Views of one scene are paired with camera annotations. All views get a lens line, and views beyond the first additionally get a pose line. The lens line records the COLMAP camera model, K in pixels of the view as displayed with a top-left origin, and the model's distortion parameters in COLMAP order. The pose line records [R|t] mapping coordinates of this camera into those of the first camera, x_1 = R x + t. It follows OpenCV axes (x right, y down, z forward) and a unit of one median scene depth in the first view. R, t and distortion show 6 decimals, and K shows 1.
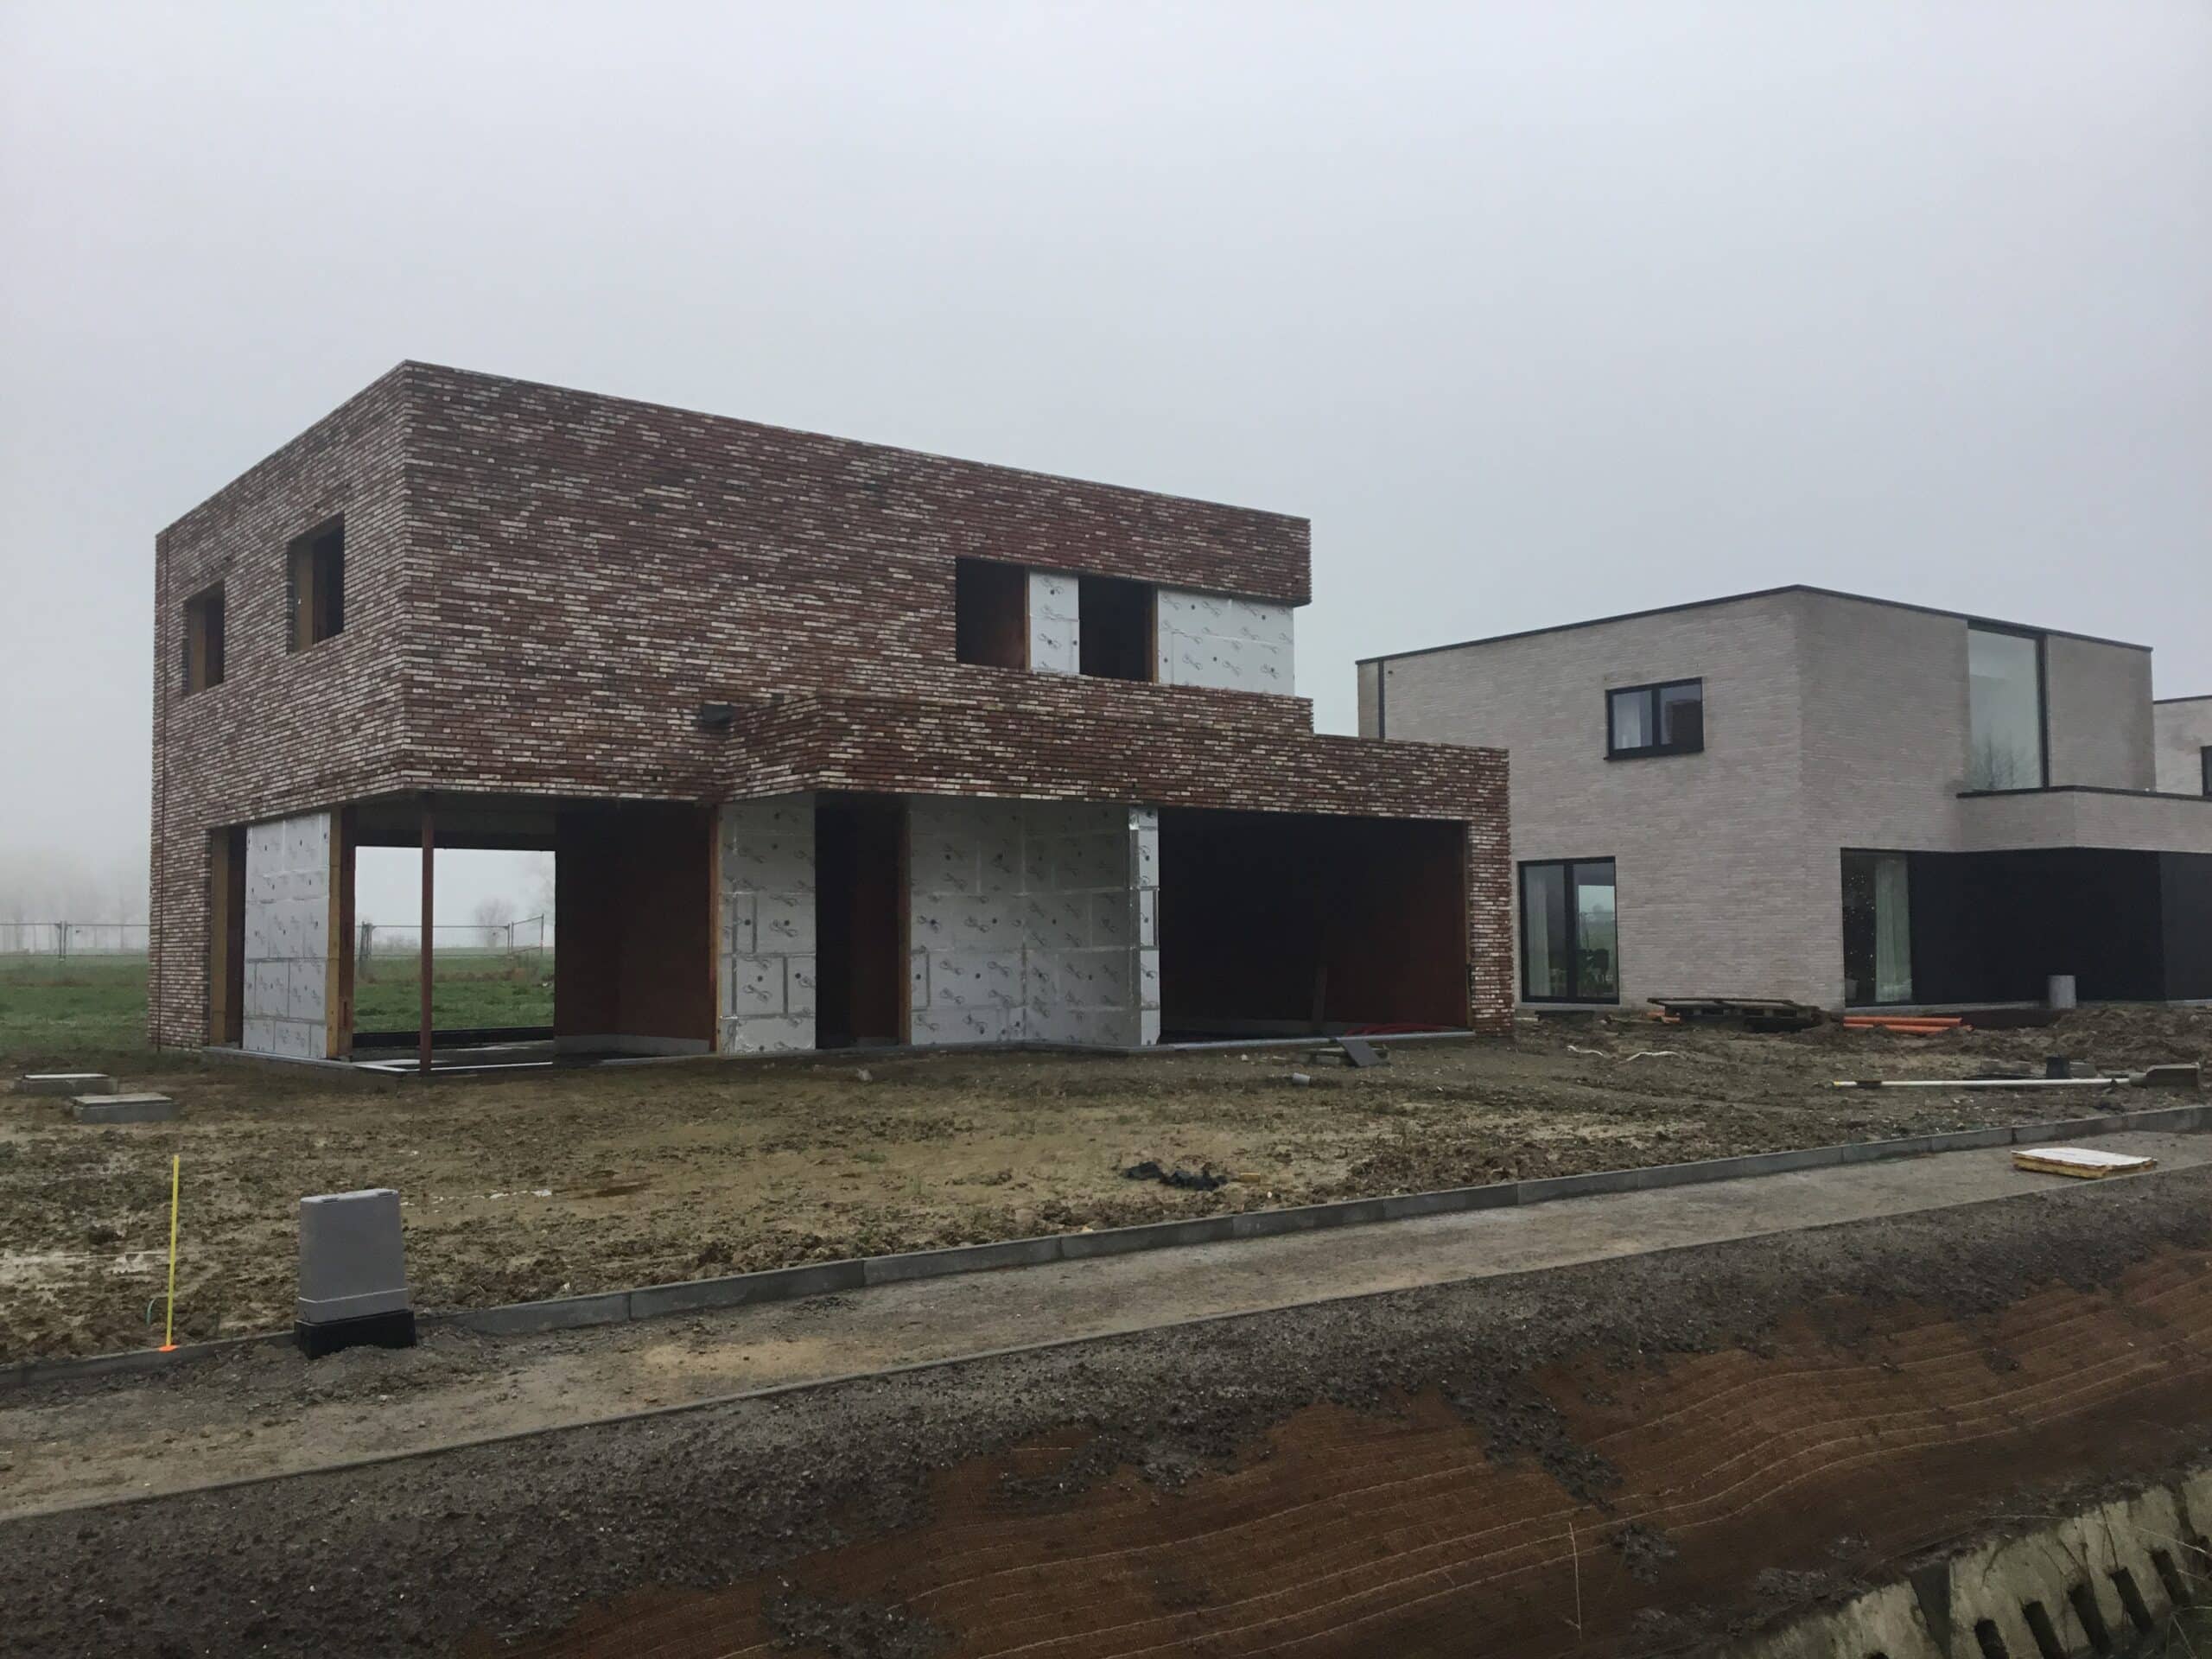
lens RADIAL K [[1969.4, 0, 1106.0], [0, 1969.4, 829.5], [0, 0, 1]] dist [0.002083, -0.003024]
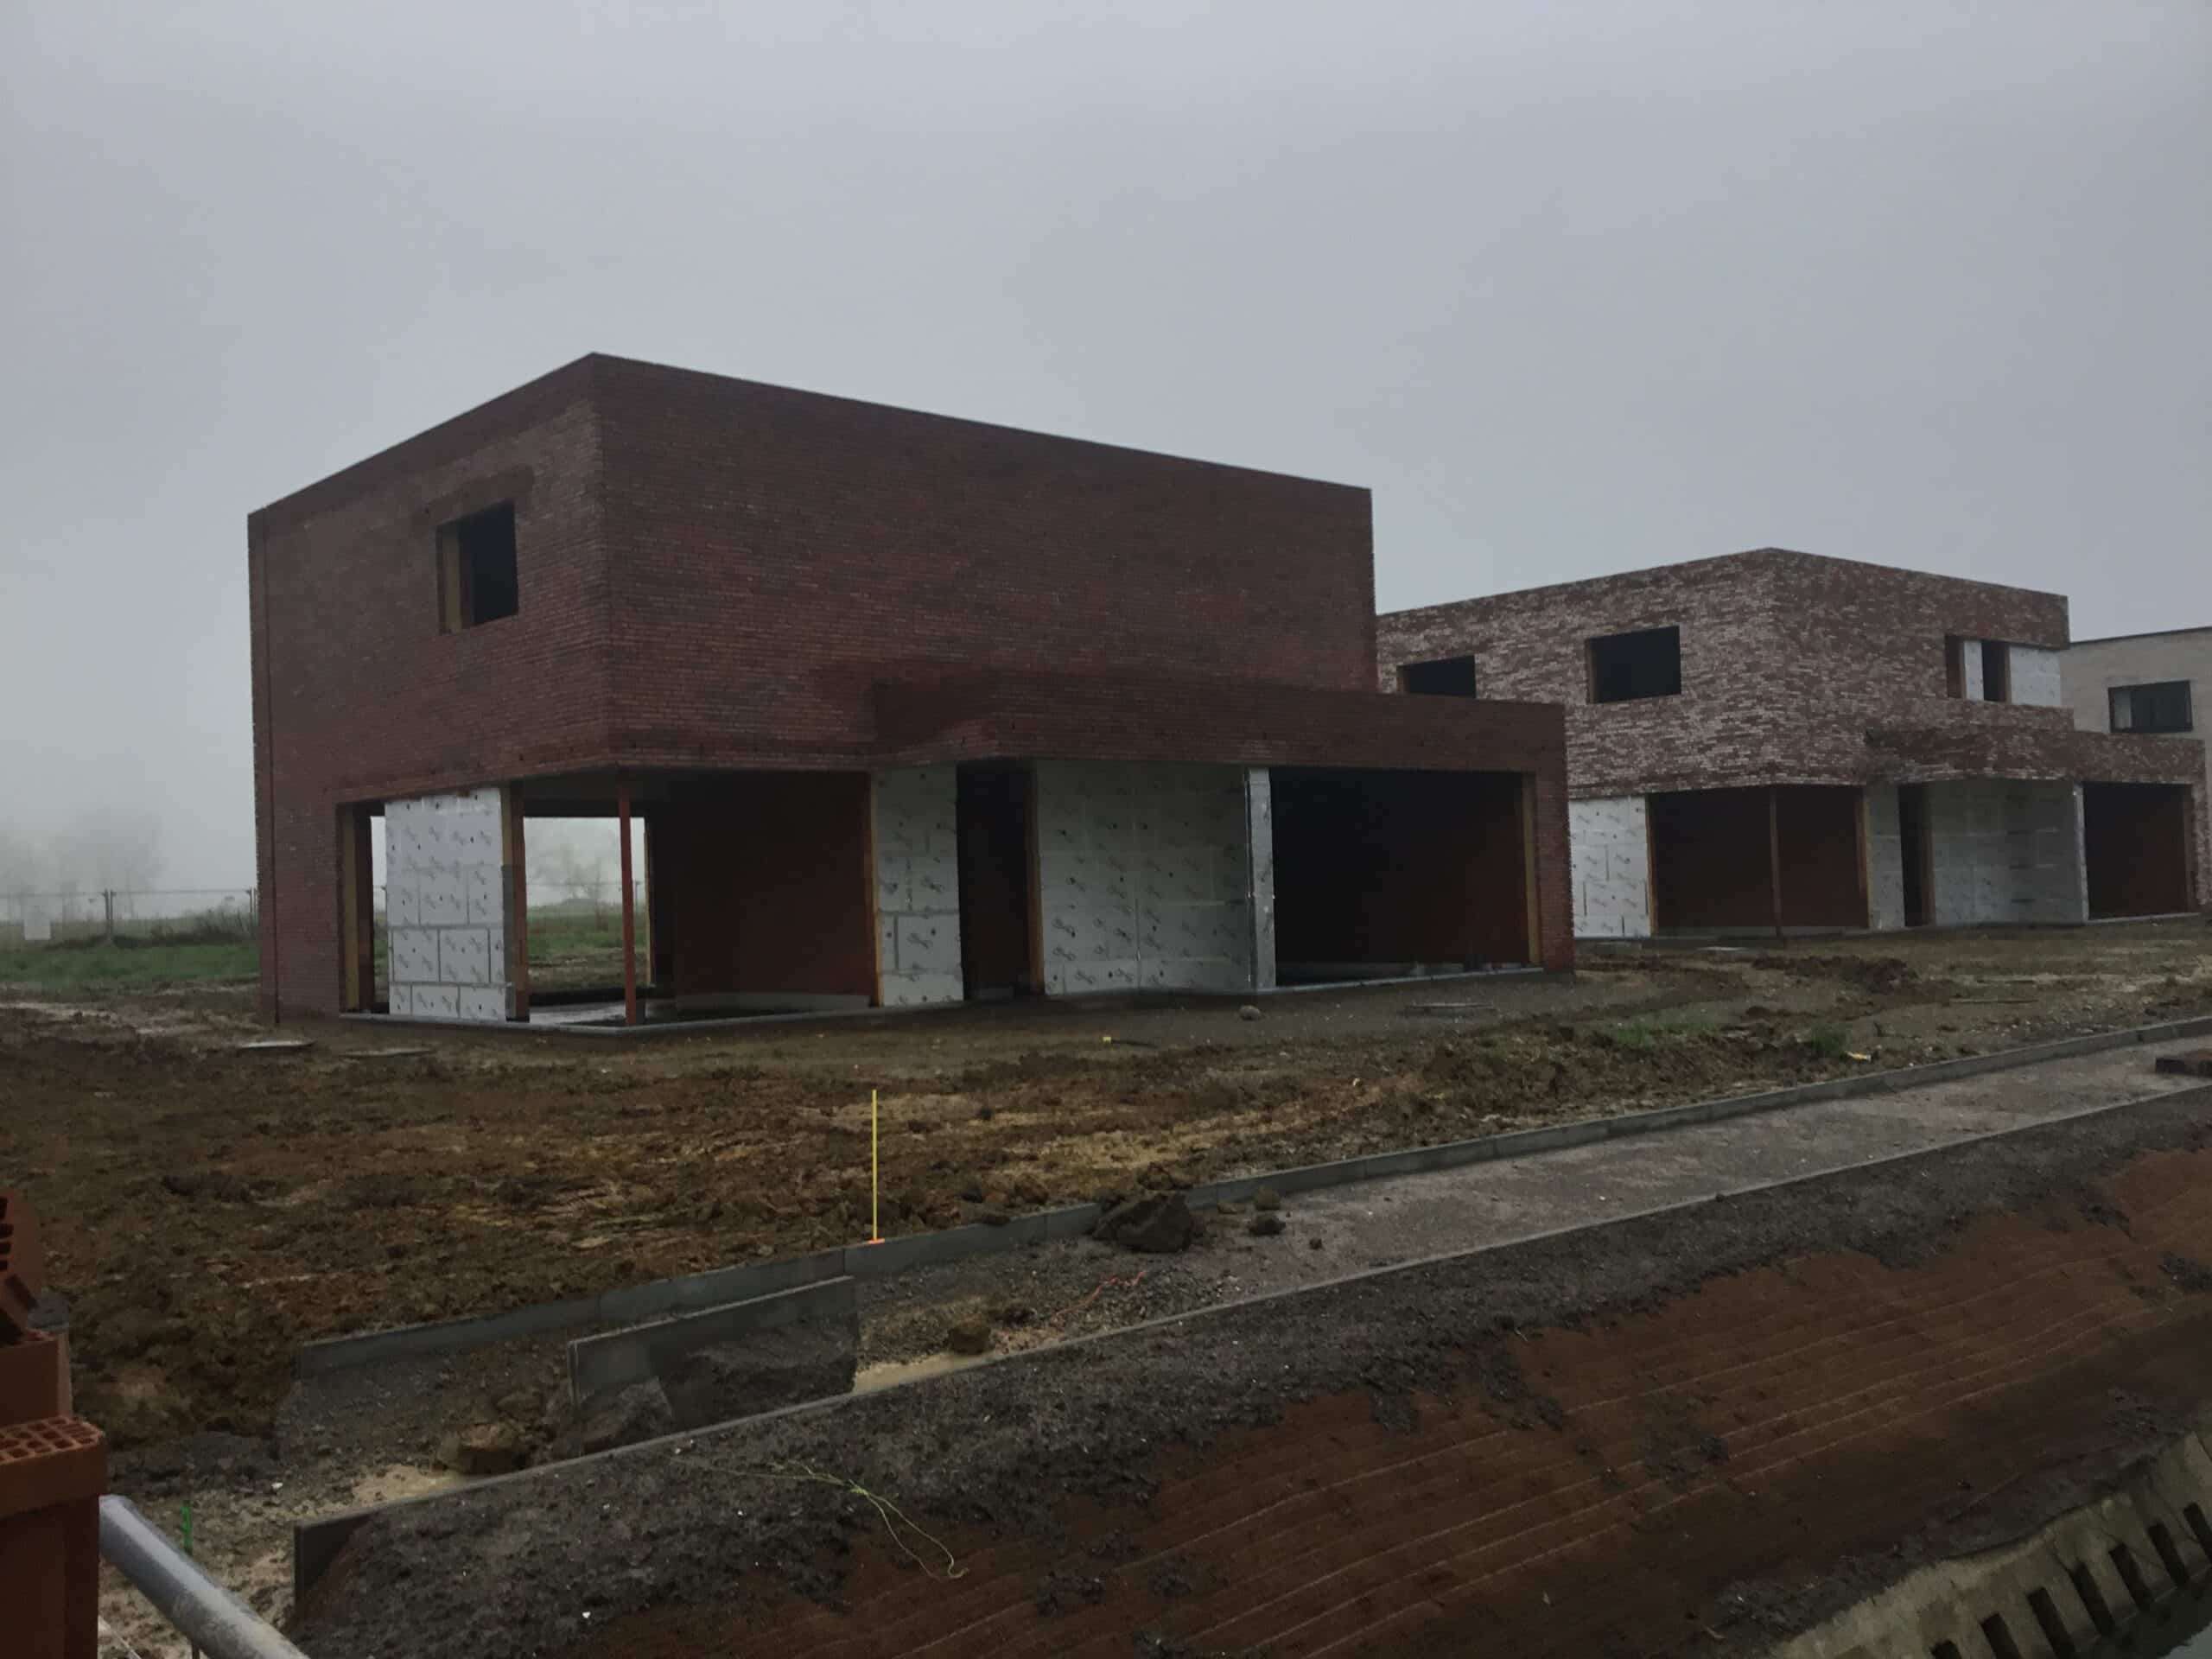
lens RADIAL K [[2017.2, 0, 1175.2], [0, 2017.2, 833.3], [0, 0, 1]] dist [-0.010720, -0.015719]
pose [[0.998648, -0.024687, 0.045754, -0.827440], [0.023508, 0.999382, 0.026129, -0.029941], [-0.046371, -0.025018, 0.998611, -0.695837]]
